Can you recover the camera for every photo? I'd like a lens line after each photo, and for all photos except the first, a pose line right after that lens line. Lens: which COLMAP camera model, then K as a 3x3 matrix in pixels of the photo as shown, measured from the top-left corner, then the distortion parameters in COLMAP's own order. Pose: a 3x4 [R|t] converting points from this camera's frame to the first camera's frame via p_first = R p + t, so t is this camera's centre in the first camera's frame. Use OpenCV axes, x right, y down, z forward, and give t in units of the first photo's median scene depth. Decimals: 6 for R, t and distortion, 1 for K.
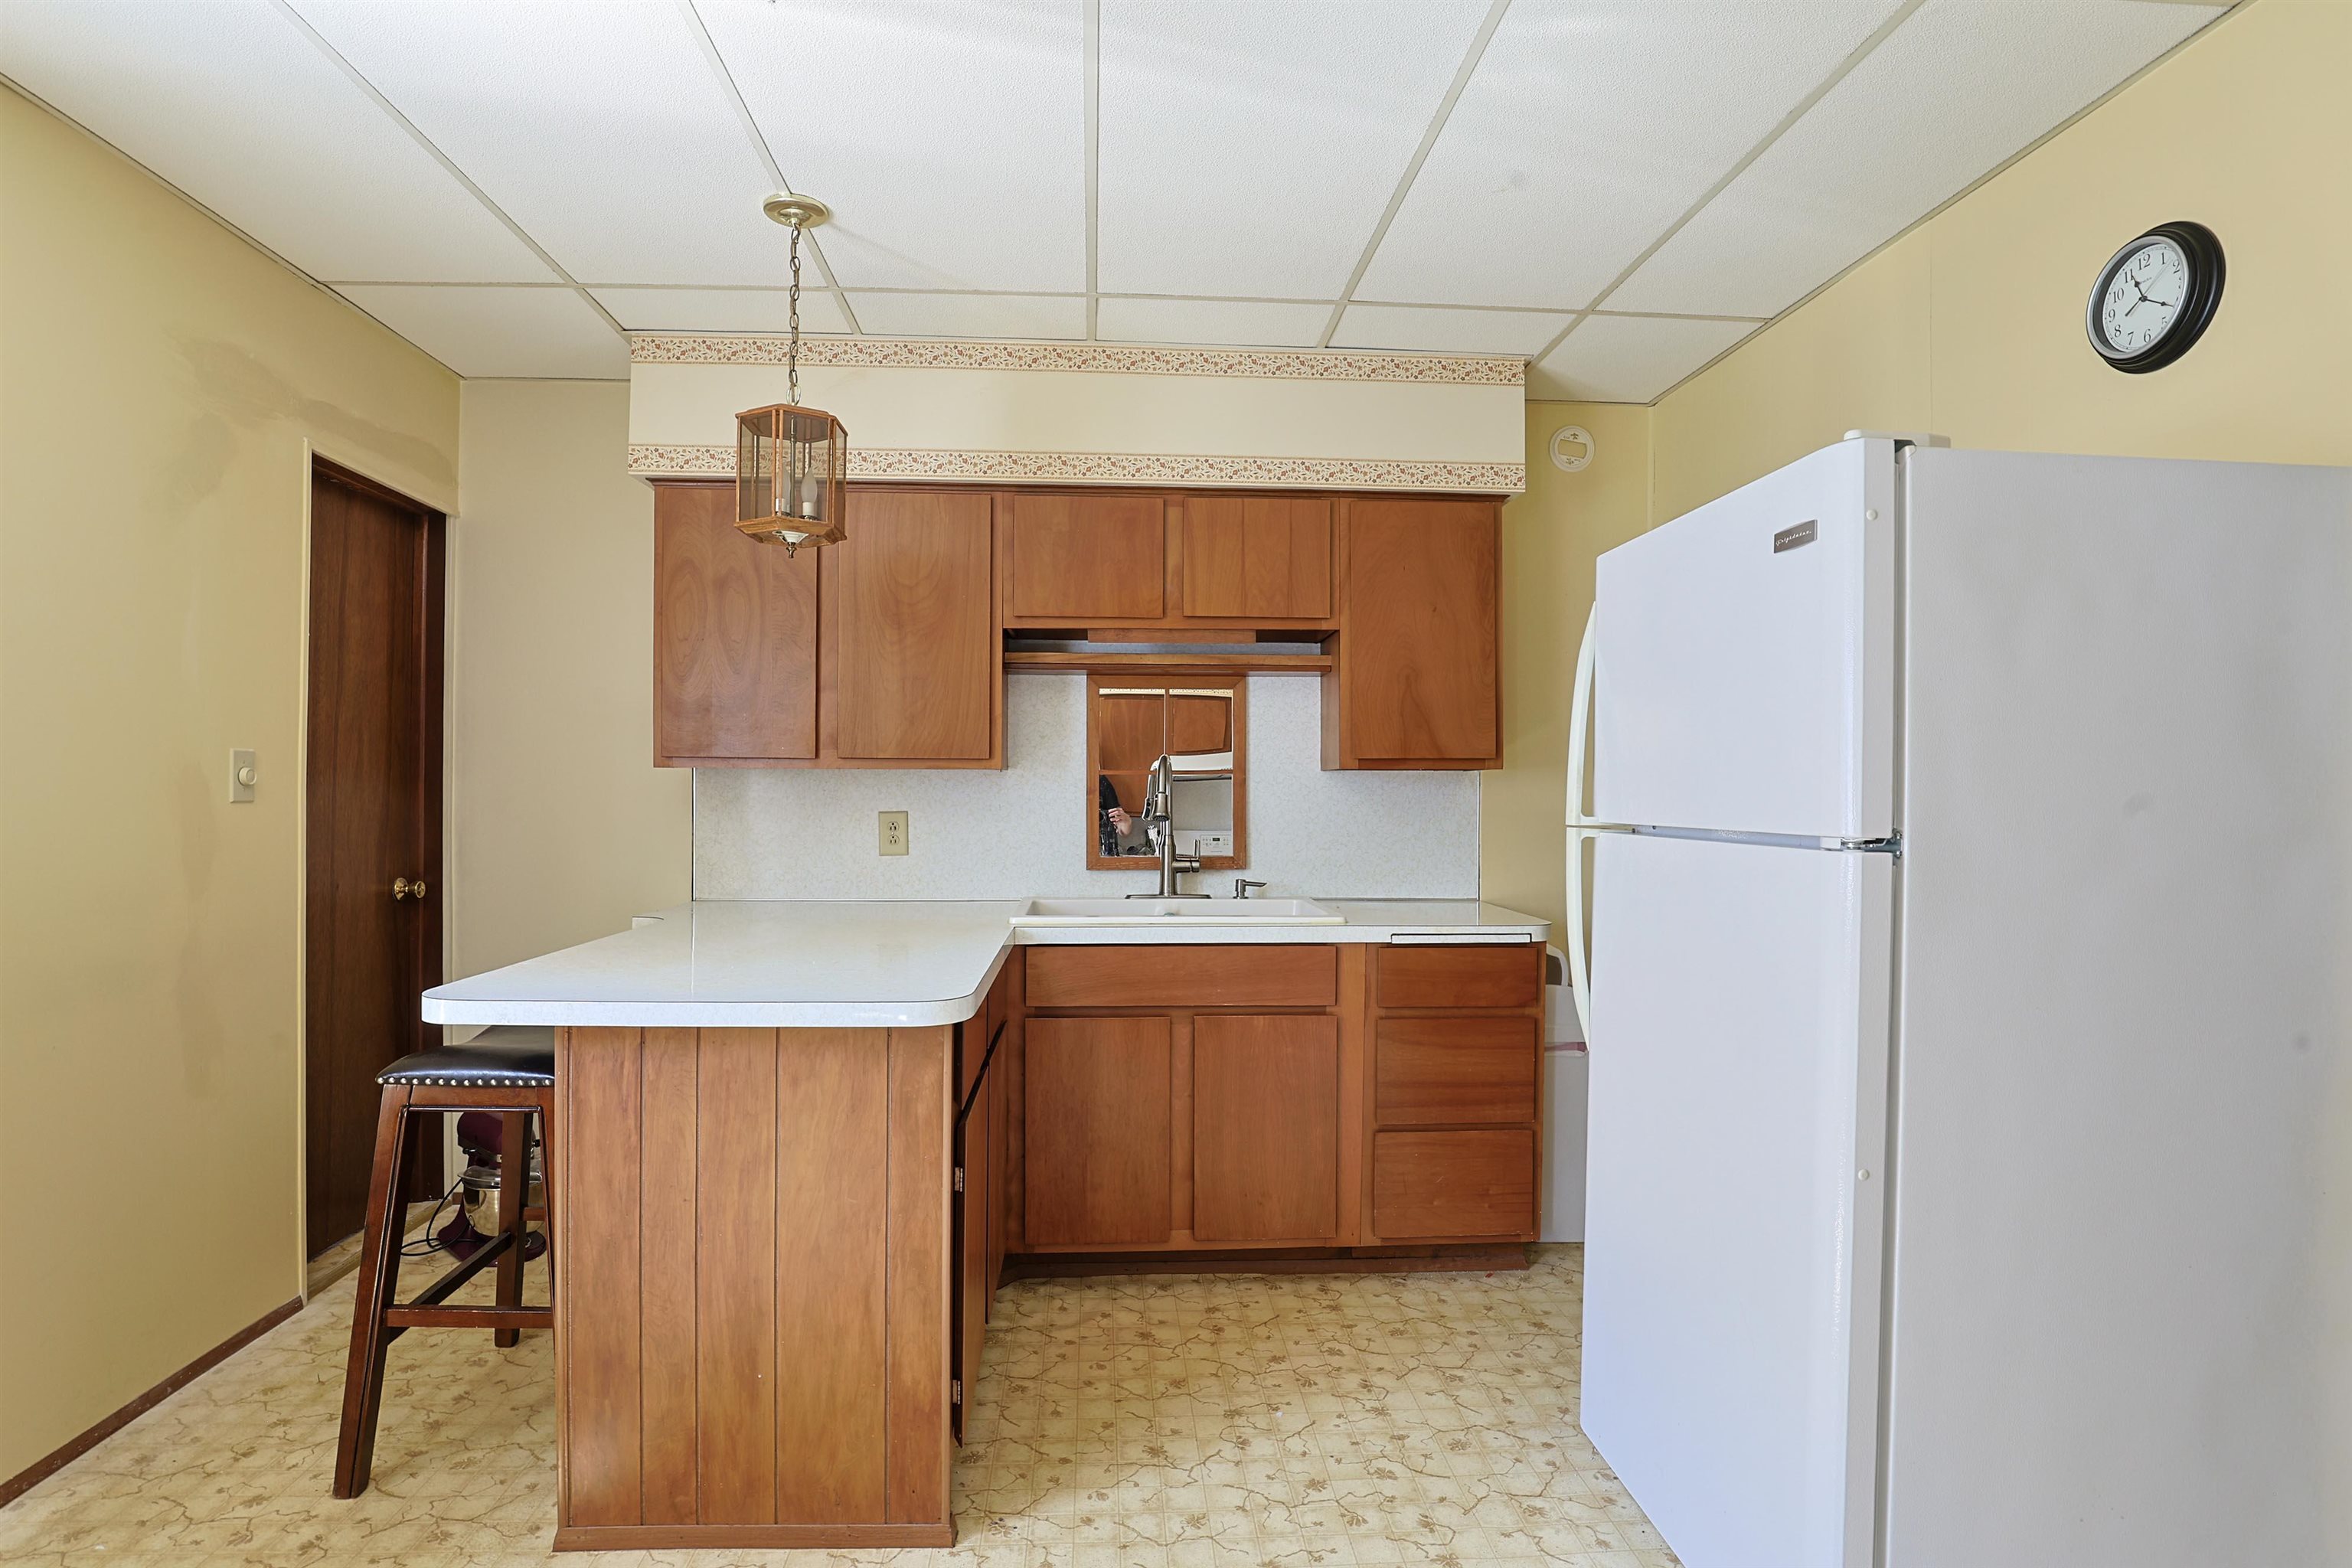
lens RADIAL K [[1157.3, 0, 1182.6], [0, 1157.3, 789.3], [0, 0, 1]] dist [-0.030503, 0.001060]
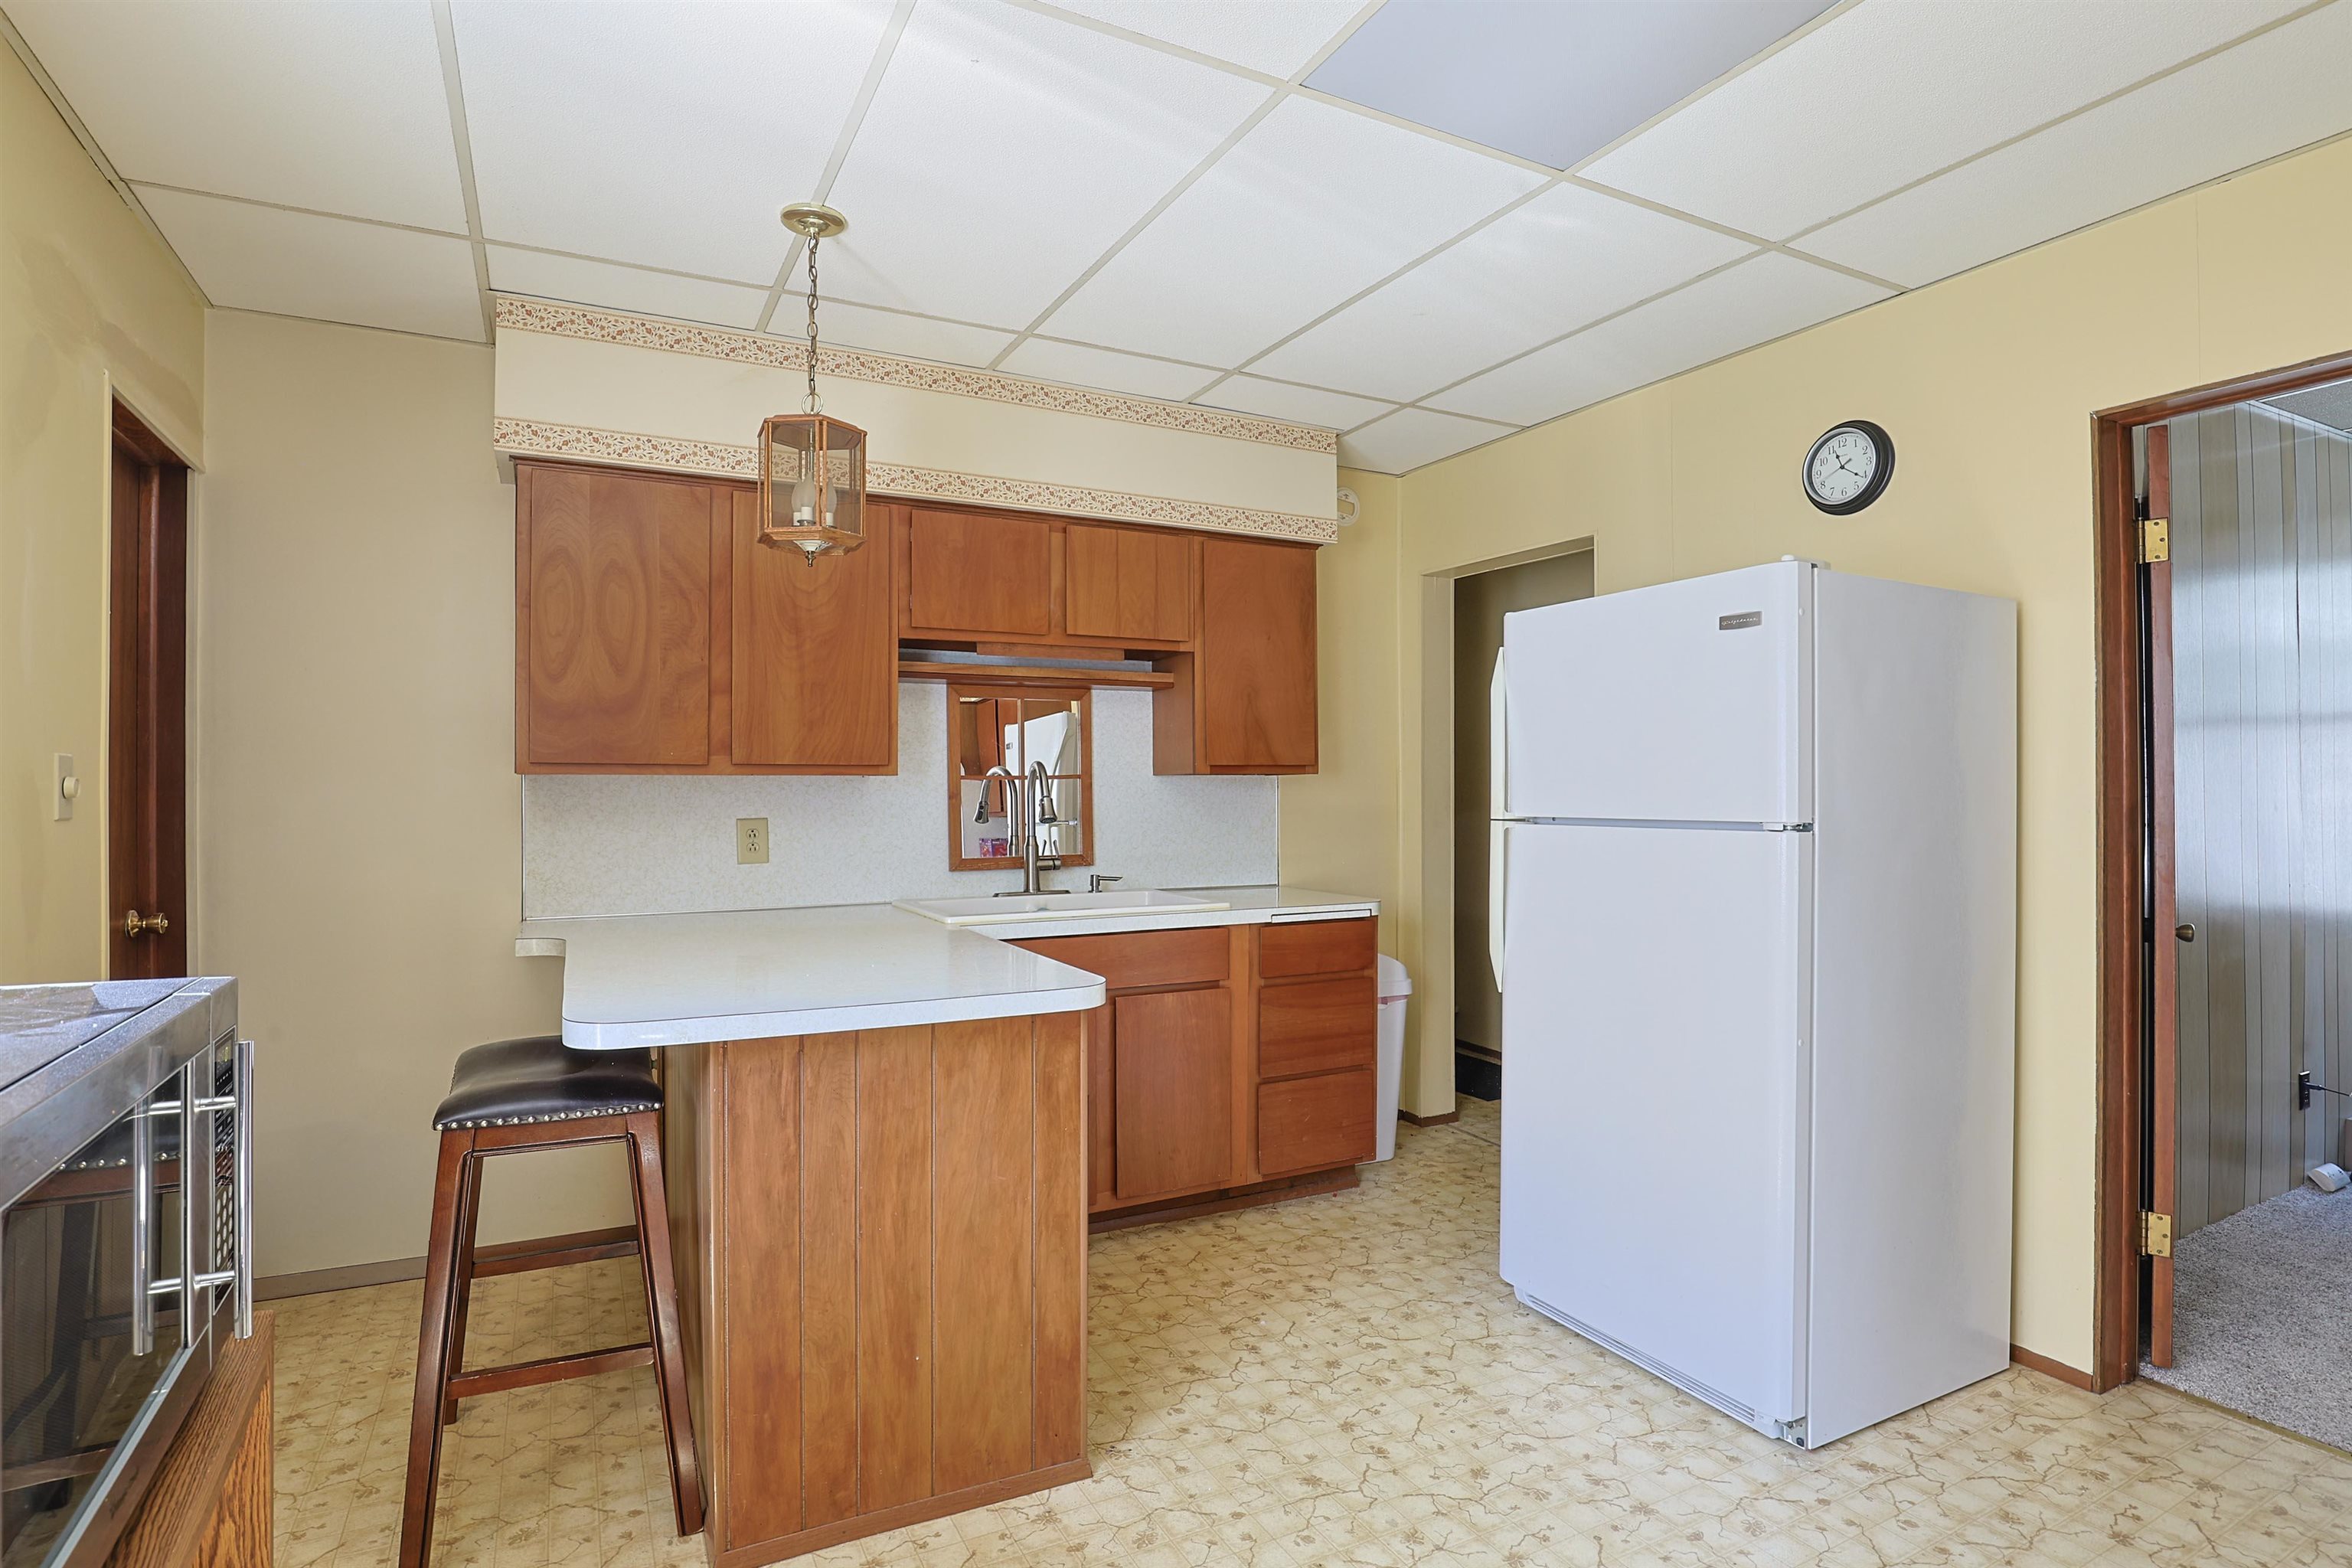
lens RADIAL K [[1146.3, 0, 1171.1], [0, 1146.3, 792.1], [0, 0, 1]] dist [-0.028906, 0.000760]
pose [[0.918801, -0.008252, 0.394636, -0.400588], [0.007276, 0.999966, 0.003969, -0.005555], [-0.394655, -0.000775, 0.918829, -0.033982]]
